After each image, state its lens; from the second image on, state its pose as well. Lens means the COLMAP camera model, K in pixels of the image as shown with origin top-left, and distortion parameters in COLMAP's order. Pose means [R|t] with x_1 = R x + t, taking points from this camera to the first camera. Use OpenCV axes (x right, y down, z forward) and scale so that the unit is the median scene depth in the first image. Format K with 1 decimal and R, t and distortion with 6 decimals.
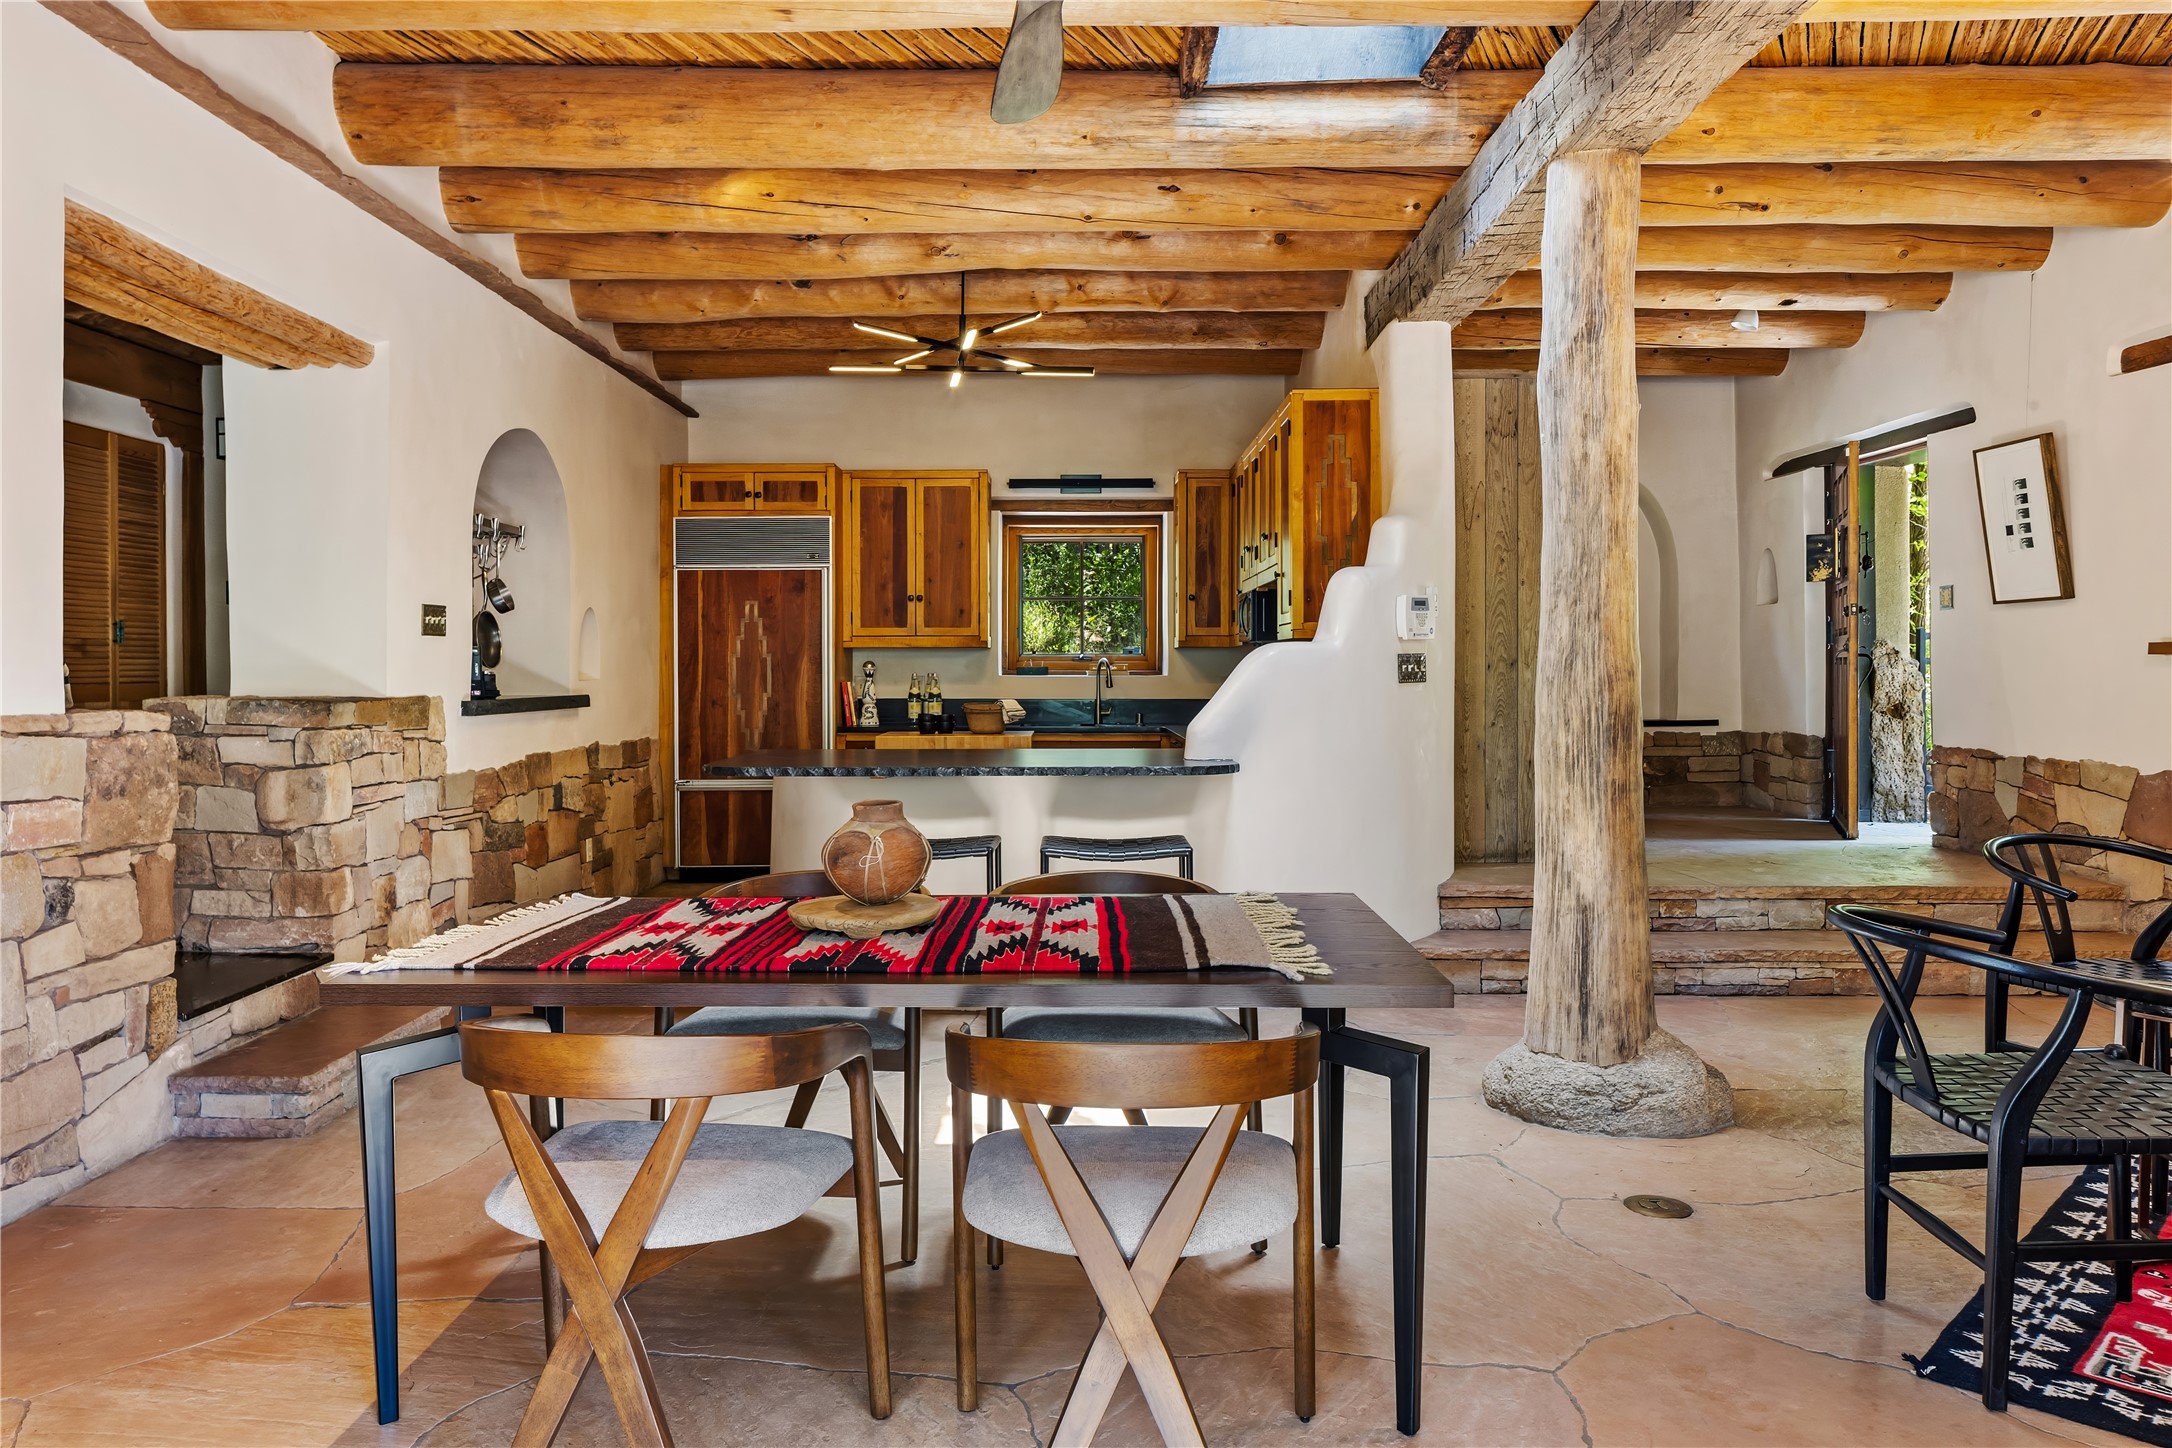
lens RADIAL K [[1585.6, 0, 1084.1], [0, 1585.6, 673.9], [0, 0, 1]] dist [0.001080, 0.000757]
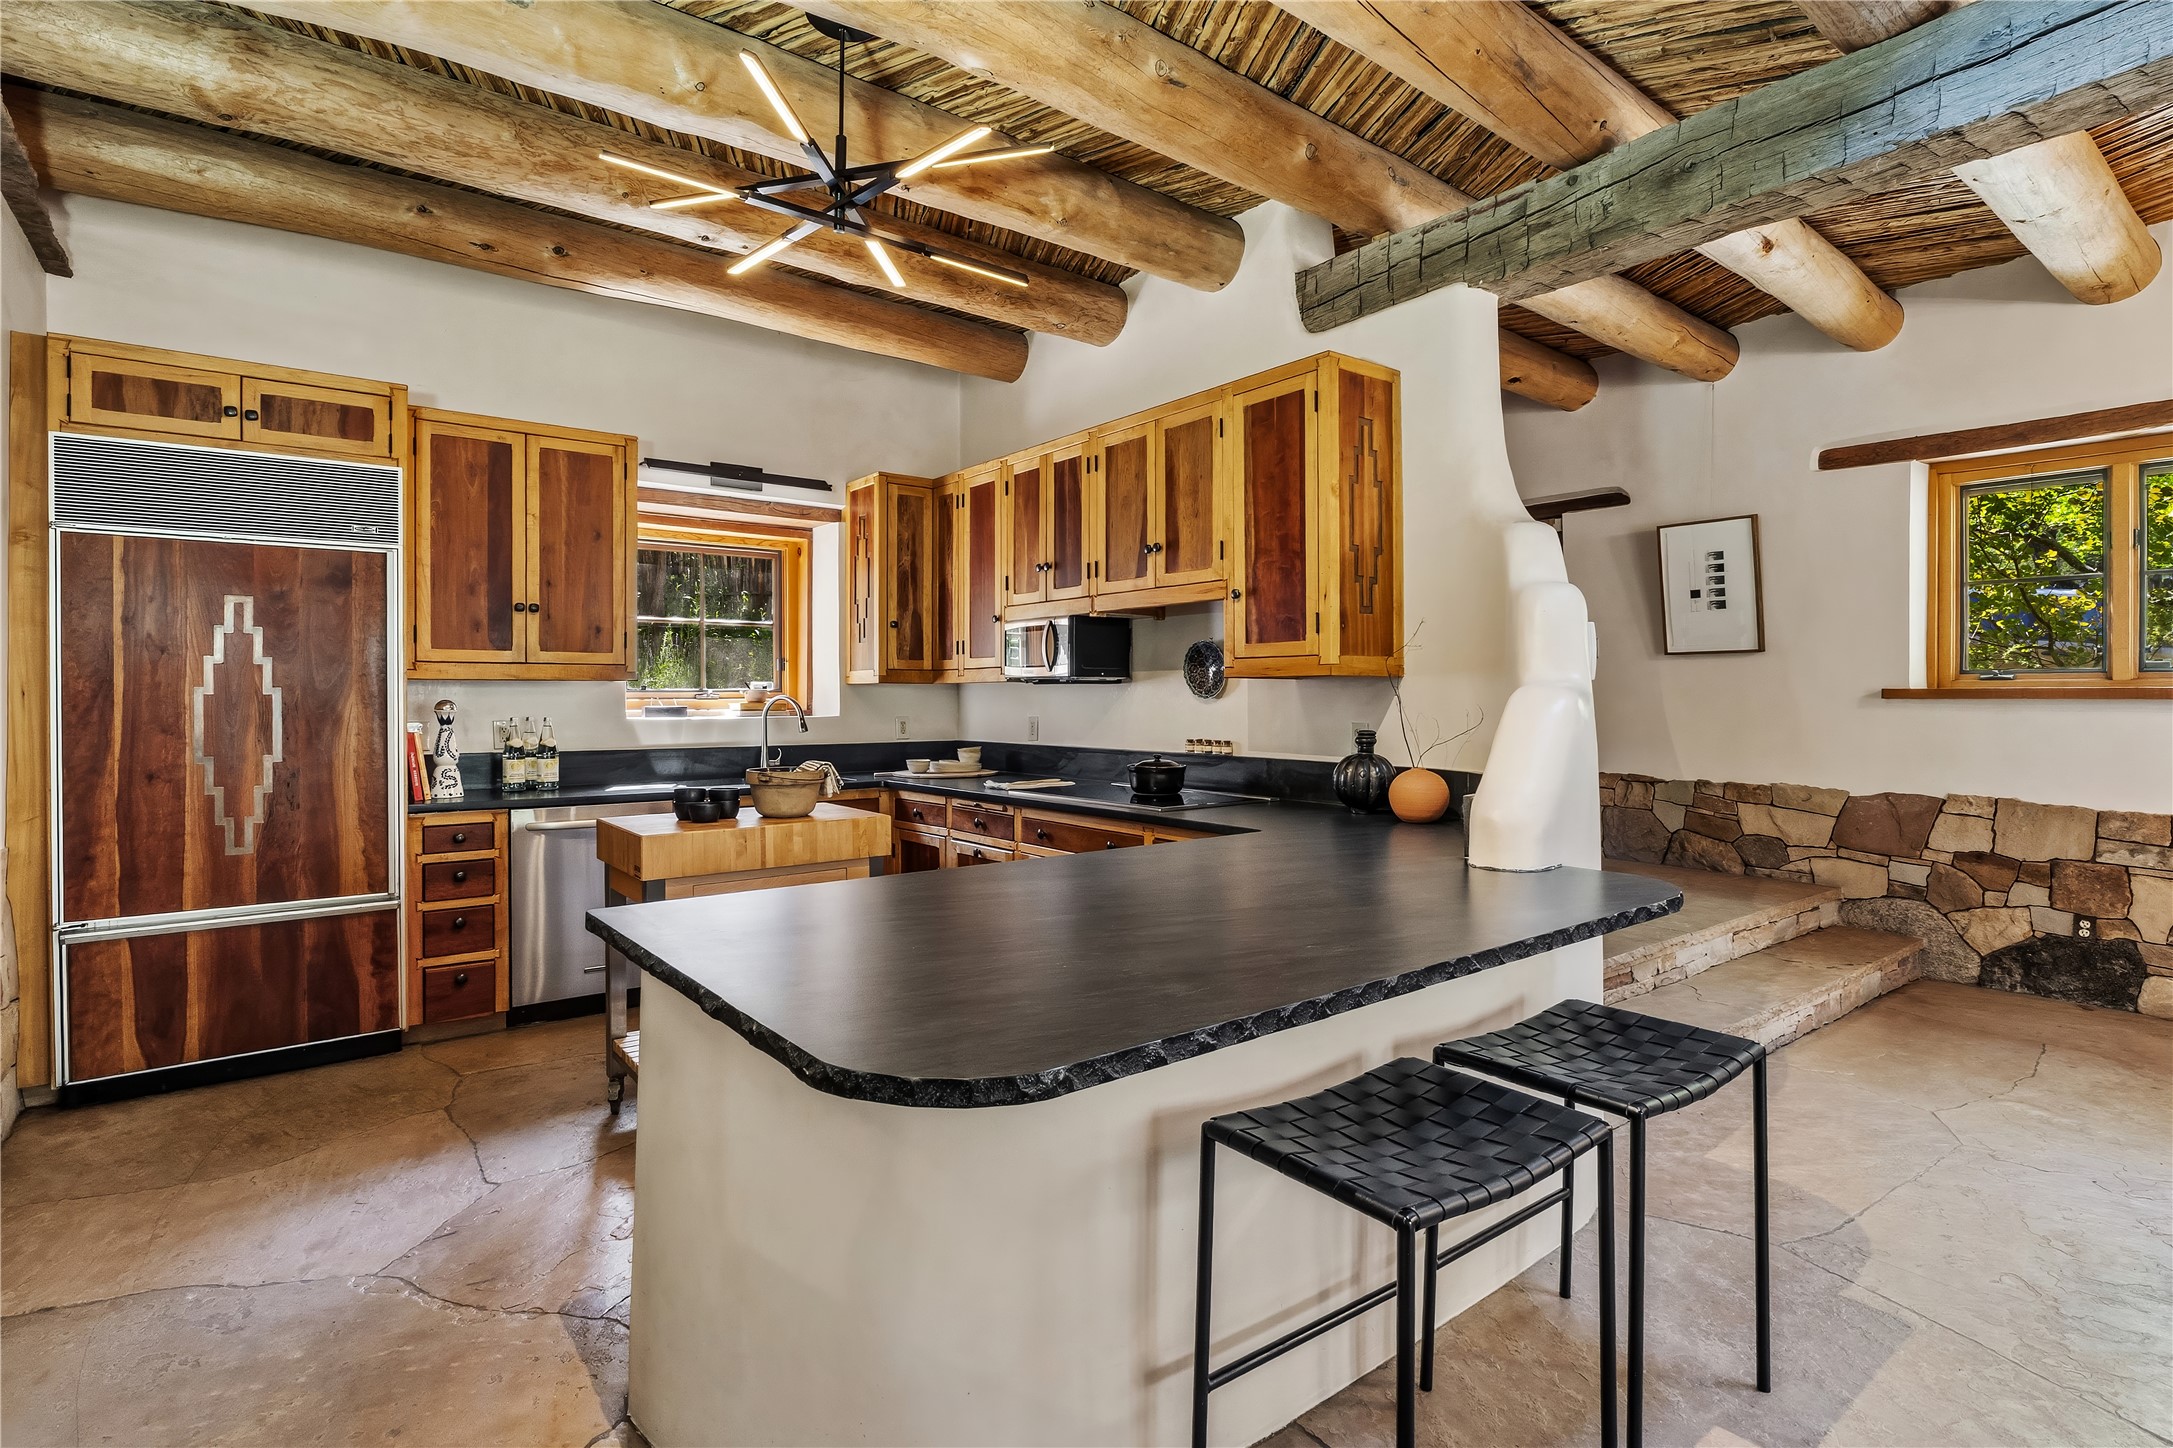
lens RADIAL K [[1036.0, 0, 1089.2], [0, 1036.0, 698.8], [0, 0, 1]] dist [-0.015768, 0.000008]
pose [[0.777674, -0.001184, 0.628667, -0.202214], [0.000899, 0.999999, 0.000772, -0.008937], [-0.628667, -0.000035, 0.777674, 0.513993]]
